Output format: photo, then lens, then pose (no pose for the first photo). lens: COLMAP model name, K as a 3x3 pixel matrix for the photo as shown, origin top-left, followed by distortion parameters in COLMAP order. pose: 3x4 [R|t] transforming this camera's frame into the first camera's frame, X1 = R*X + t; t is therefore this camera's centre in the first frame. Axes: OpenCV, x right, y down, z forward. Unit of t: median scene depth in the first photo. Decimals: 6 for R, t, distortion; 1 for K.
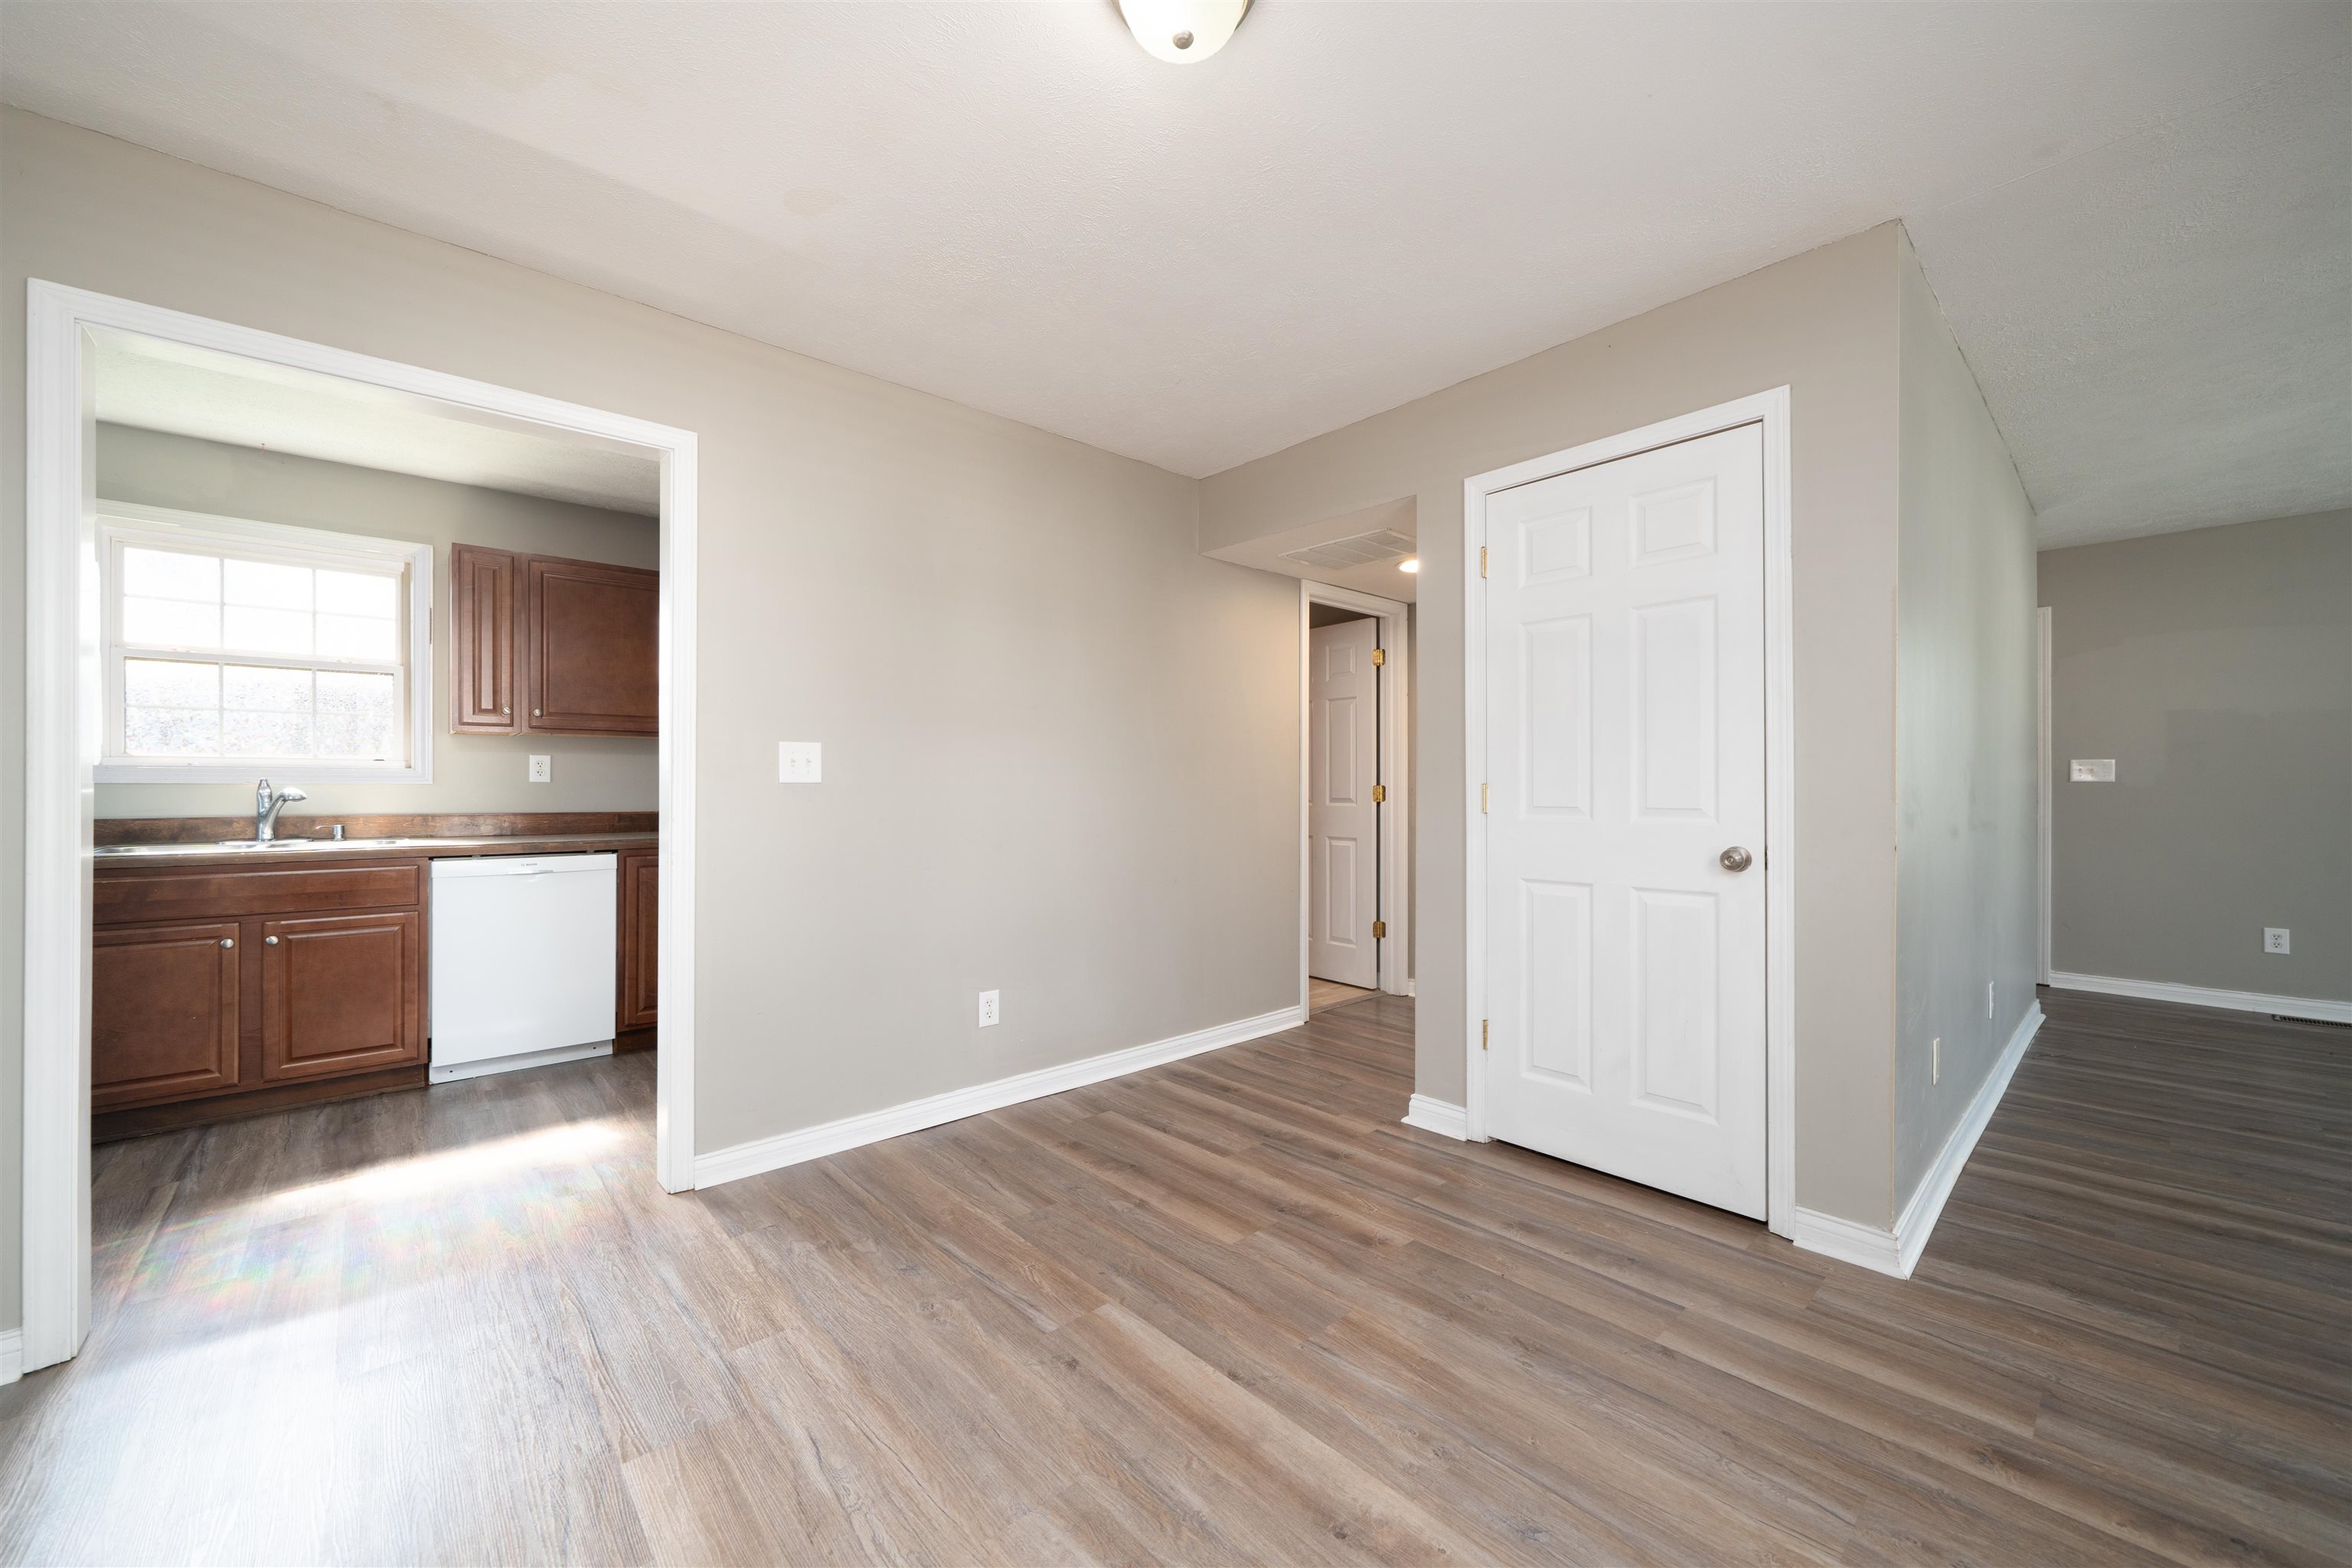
lens RADIAL K [[883.4, 0, 1115.2], [0, 883.4, 788.7], [0, 0, 1]] dist [-0.002092, -0.000220]
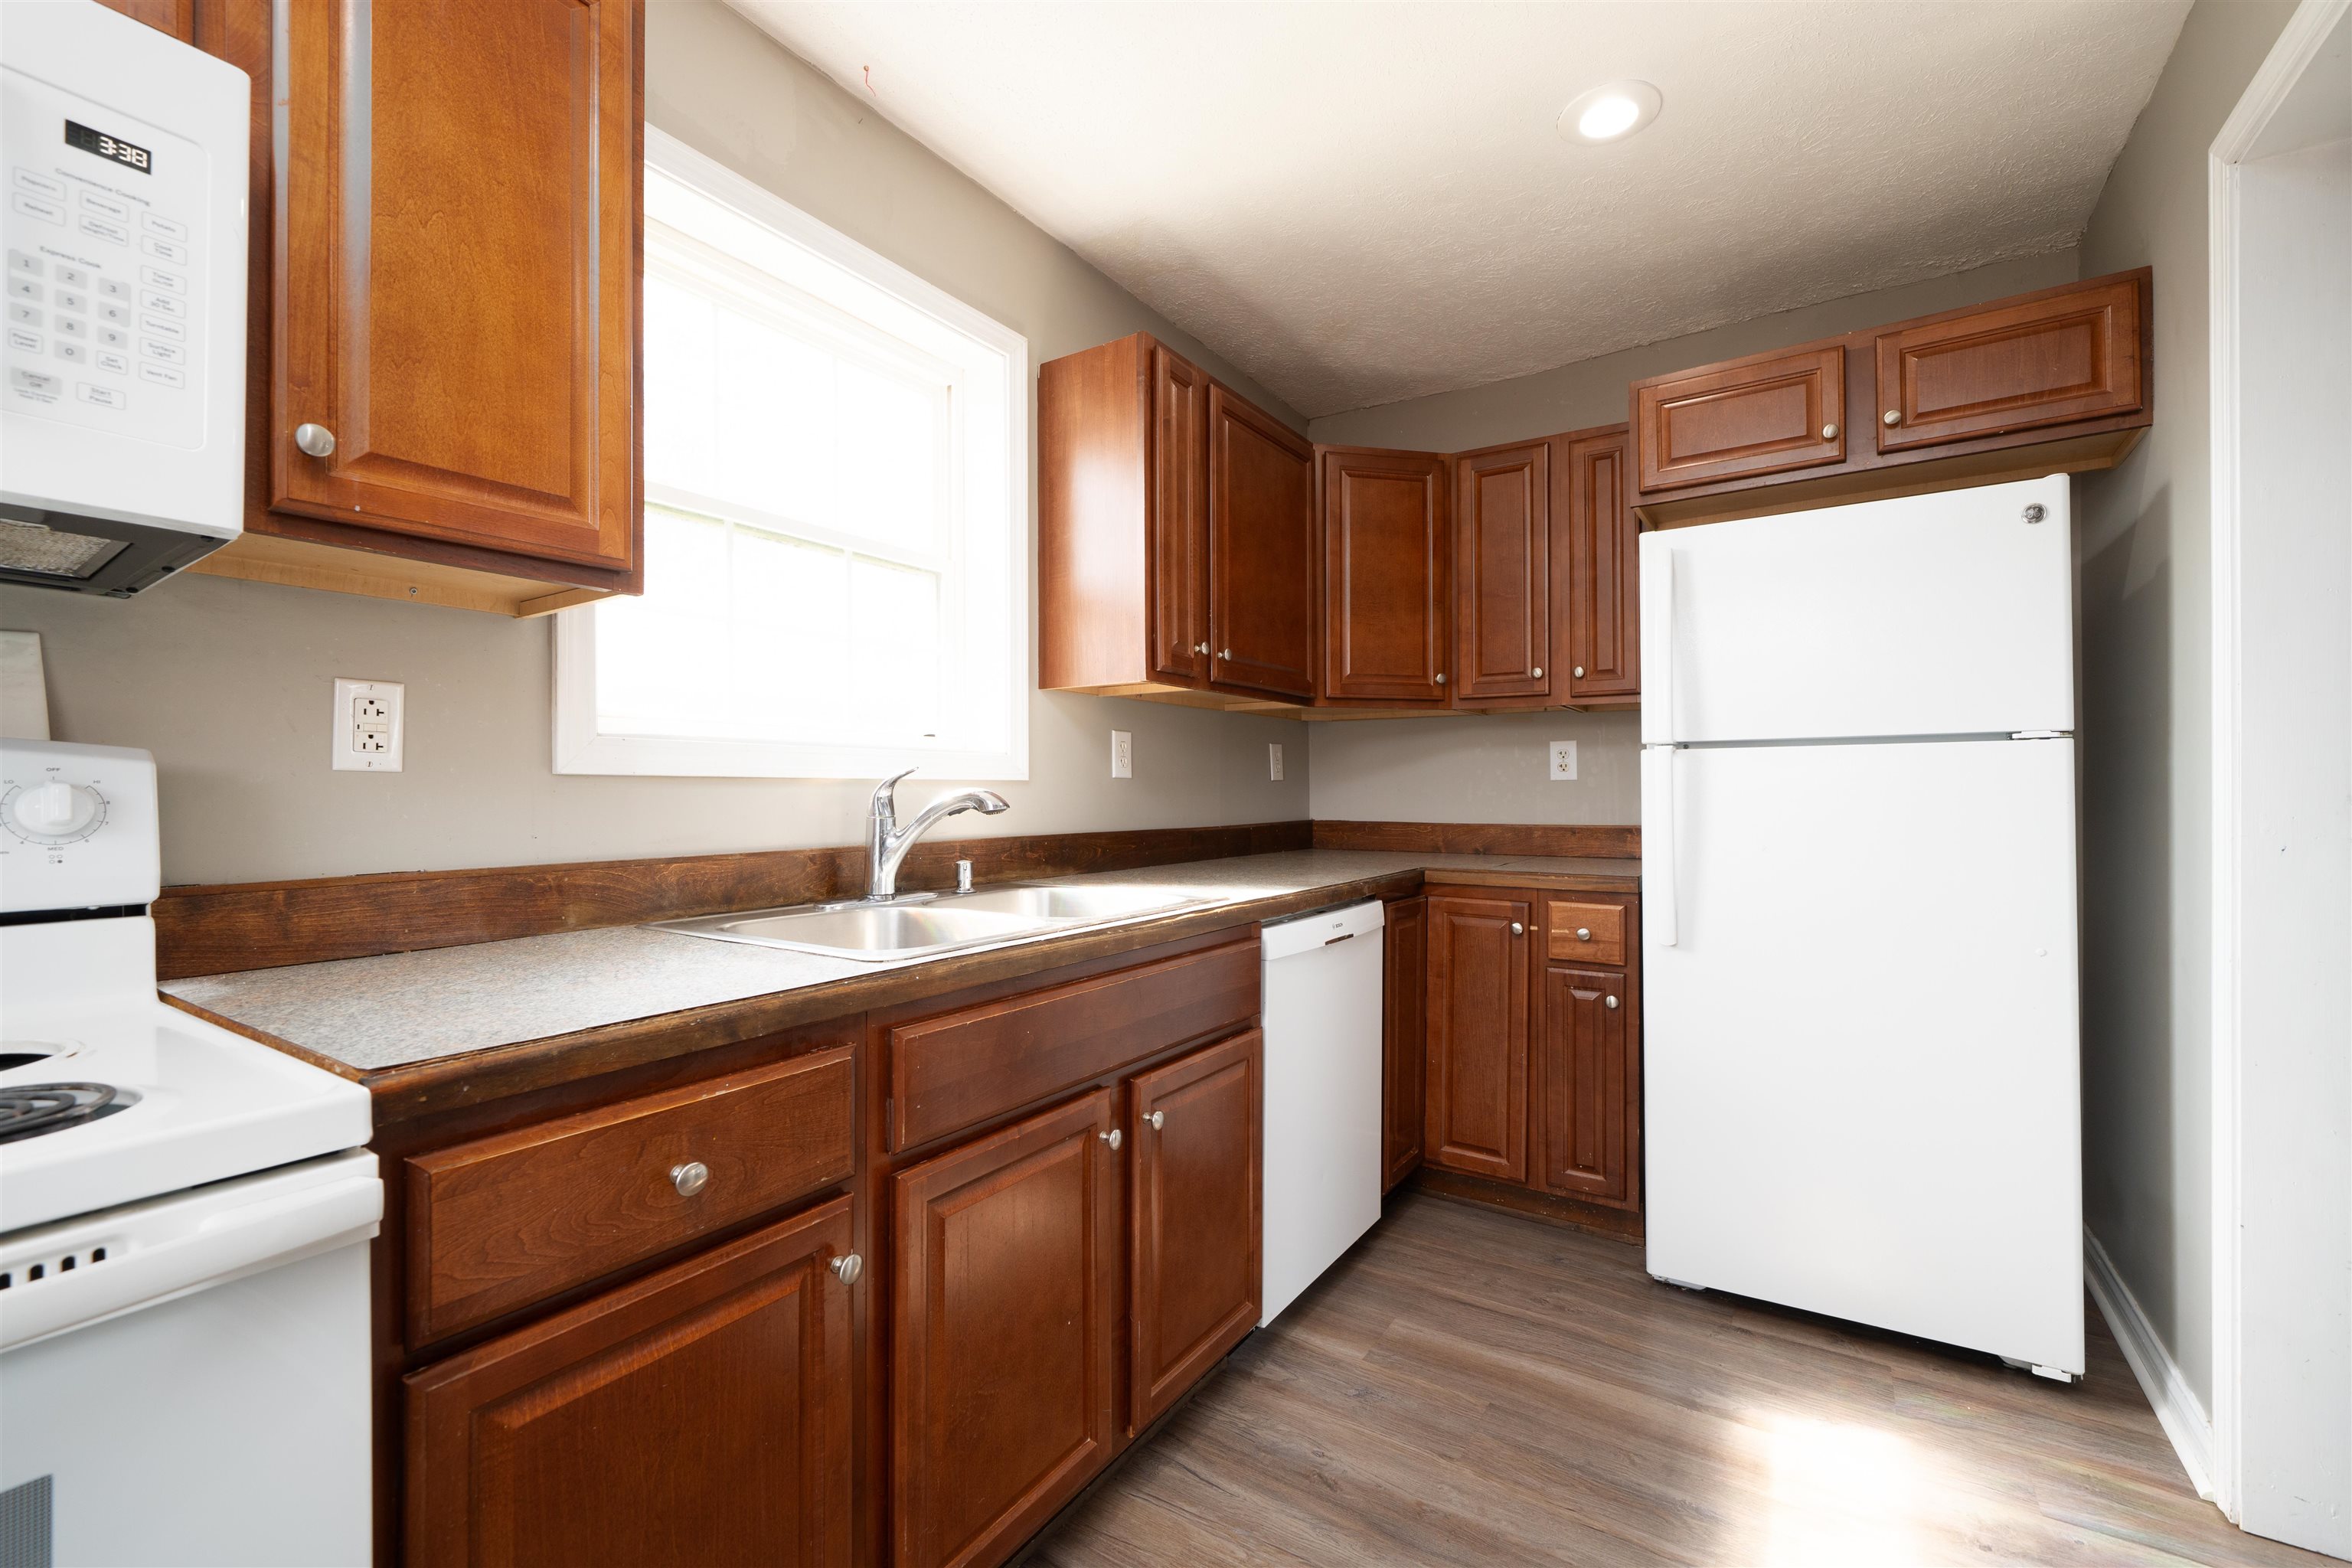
lens RADIAL K [[994.8, 0, 1134.9], [0, 994.8, 794.1], [0, 0, 1]] dist [-0.000775, 0.000070]
pose [[0.961438, -0.002456, 0.275012, -0.996759], [0.003992, 0.999979, -0.005025, 0.006188], [-0.274994, 0.005929, 0.961428, 0.460336]]
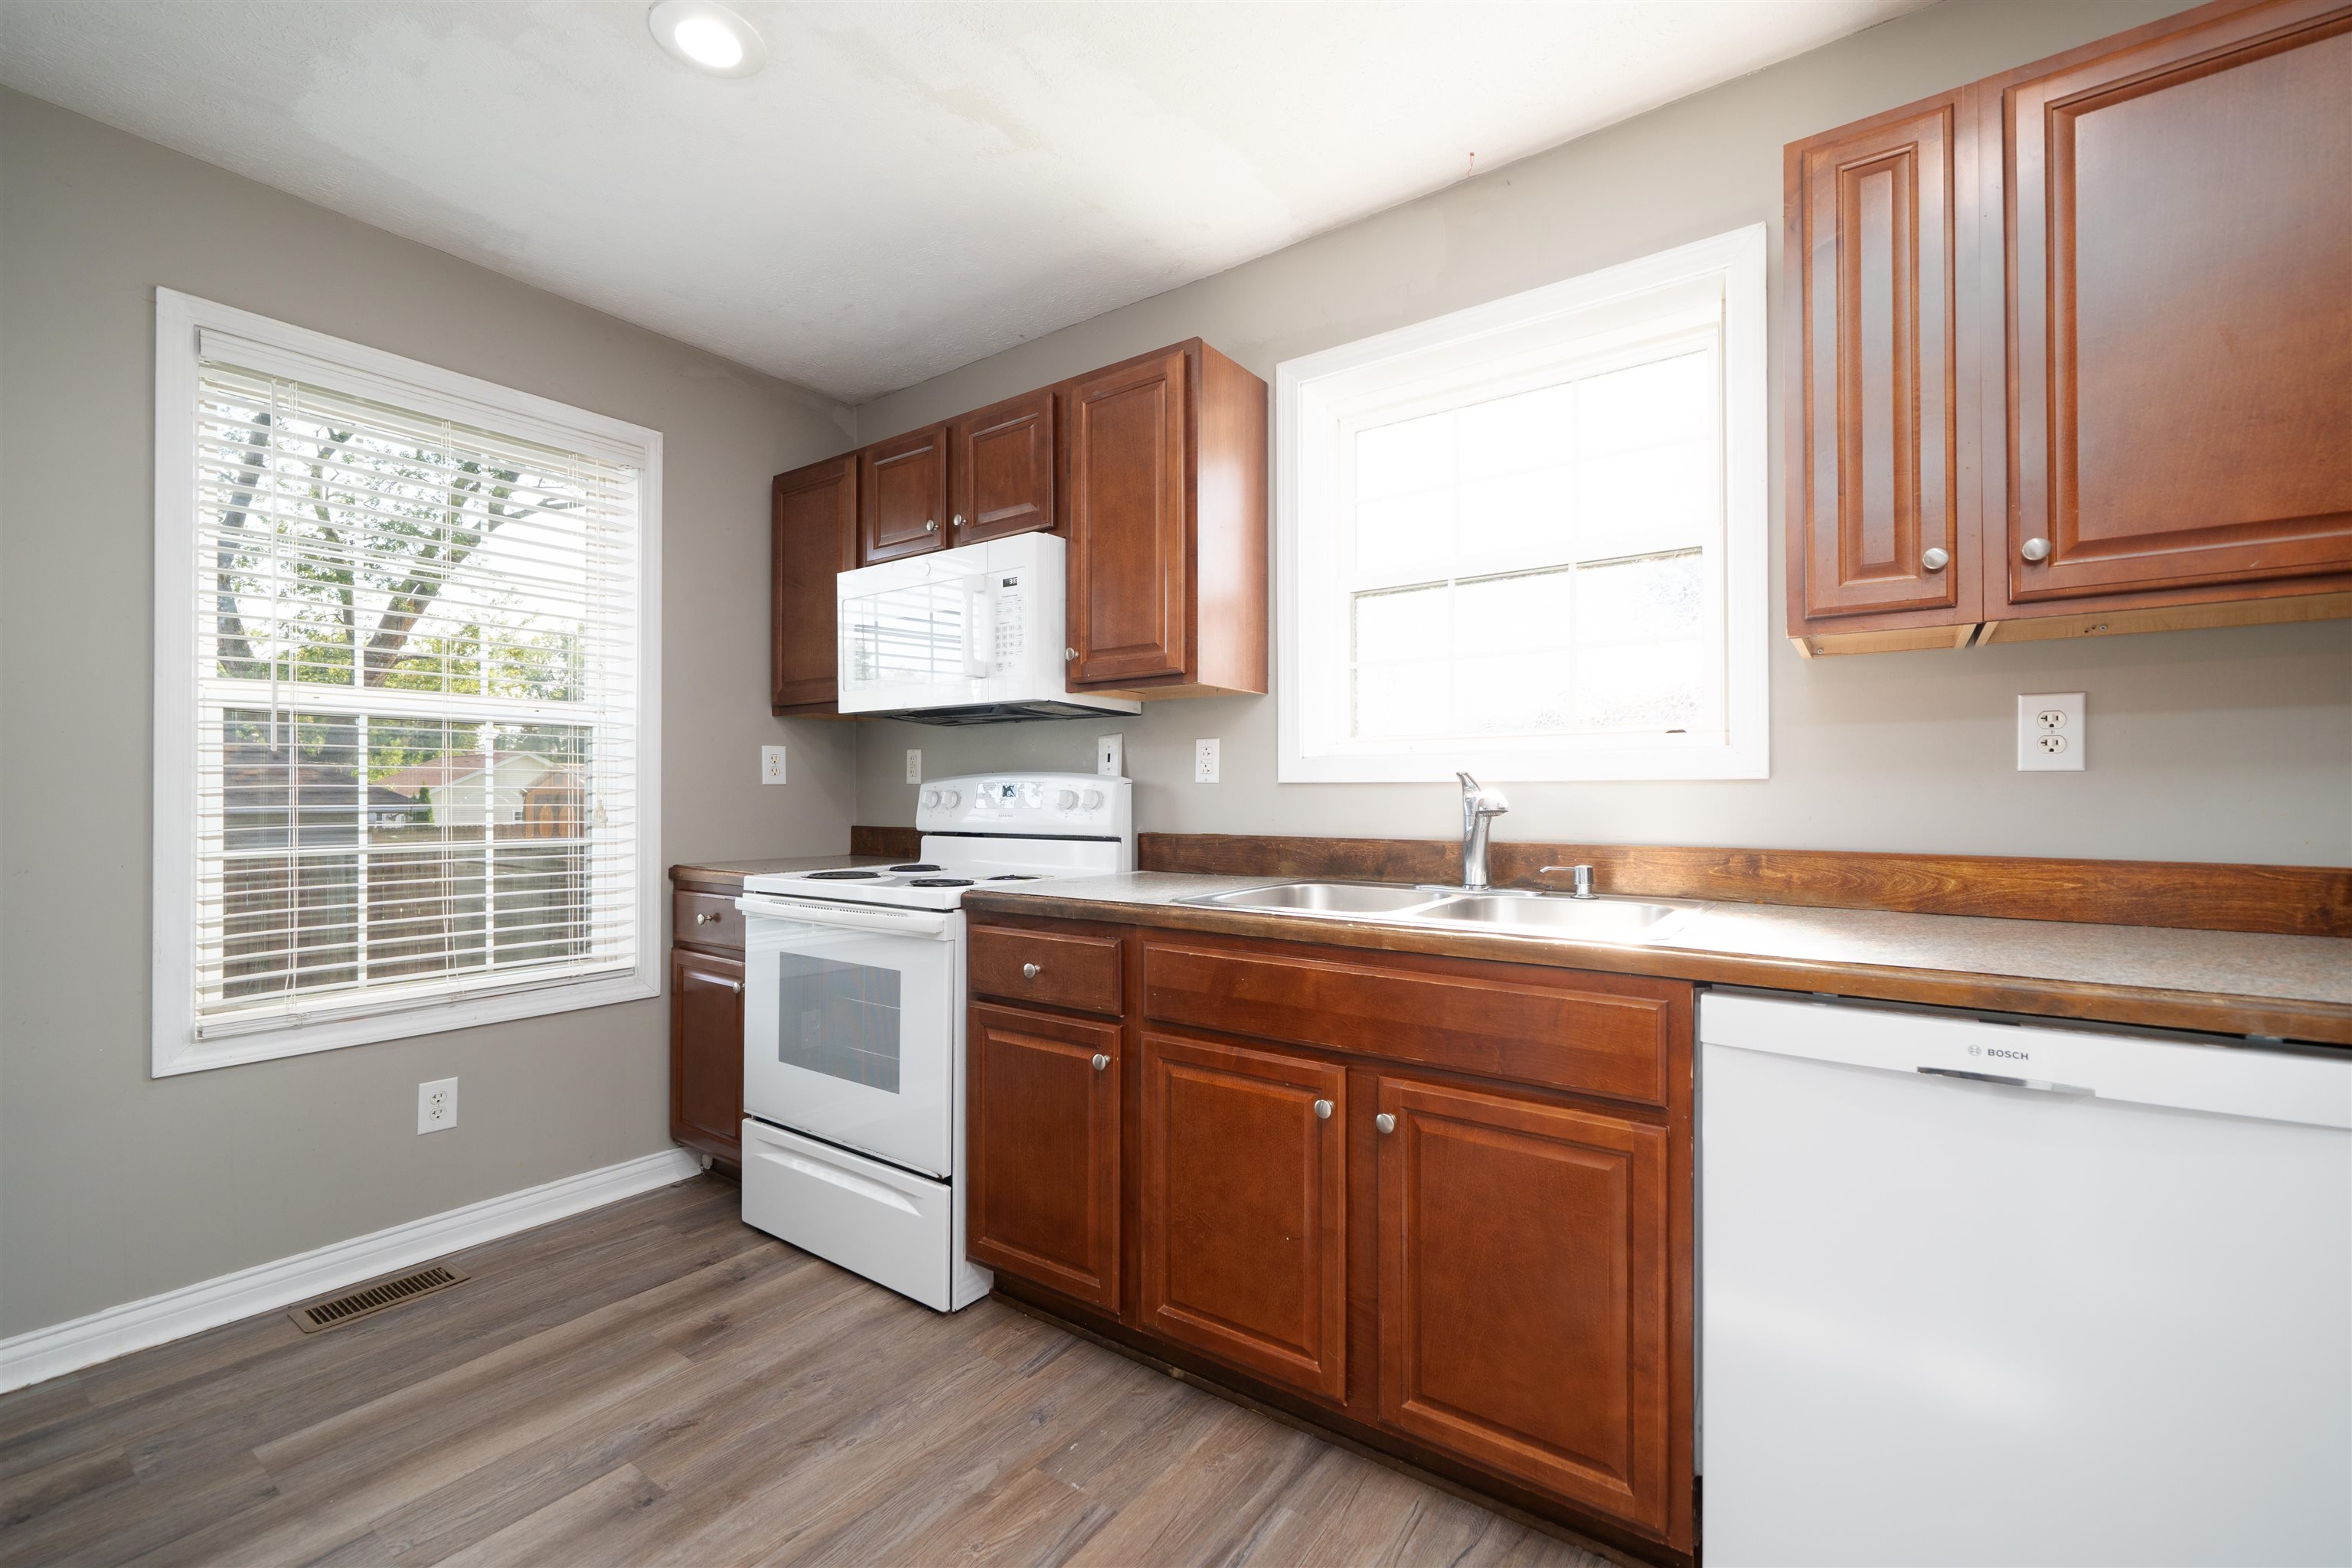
lens RADIAL K [[996.5, 0, 1176.0], [0, 996.5, 784.0], [0, 0, 1]] dist [-0.001430, 0.000191]
pose [[0.252314, -0.006165, -0.967626, -0.436598], [-0.005191, 0.999957, -0.007724, 0.001530], [0.967632, 0.006972, 0.252271, 0.687963]]
